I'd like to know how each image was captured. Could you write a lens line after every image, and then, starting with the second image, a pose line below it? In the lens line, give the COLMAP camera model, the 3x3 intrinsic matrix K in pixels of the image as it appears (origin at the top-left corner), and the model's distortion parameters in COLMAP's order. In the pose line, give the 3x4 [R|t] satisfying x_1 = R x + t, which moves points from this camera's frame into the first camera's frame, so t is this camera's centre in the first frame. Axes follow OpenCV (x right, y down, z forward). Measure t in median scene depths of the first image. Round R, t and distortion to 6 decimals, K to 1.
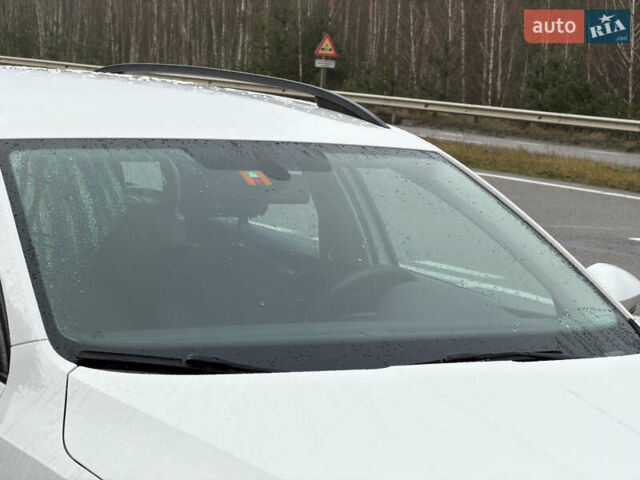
lens RADIAL K [[1921.4, 0, 320.0], [0, 1921.4, 240.0], [0, 0, 1]] dist [0.249579, -0.181927]
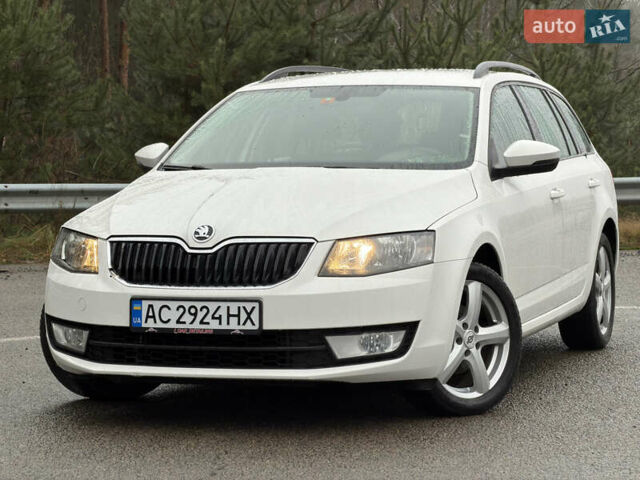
lens RADIAL K [[1921.4, 0, 320.0], [0, 1921.4, 240.0], [0, 0, 1]] dist [0.249579, -0.181927]
pose [[0.618190, -0.030492, -0.785437, 1.302007], [-0.037603, 0.996956, -0.068299, 0.212867], [0.785129, 0.071757, 0.615162, -0.215694]]
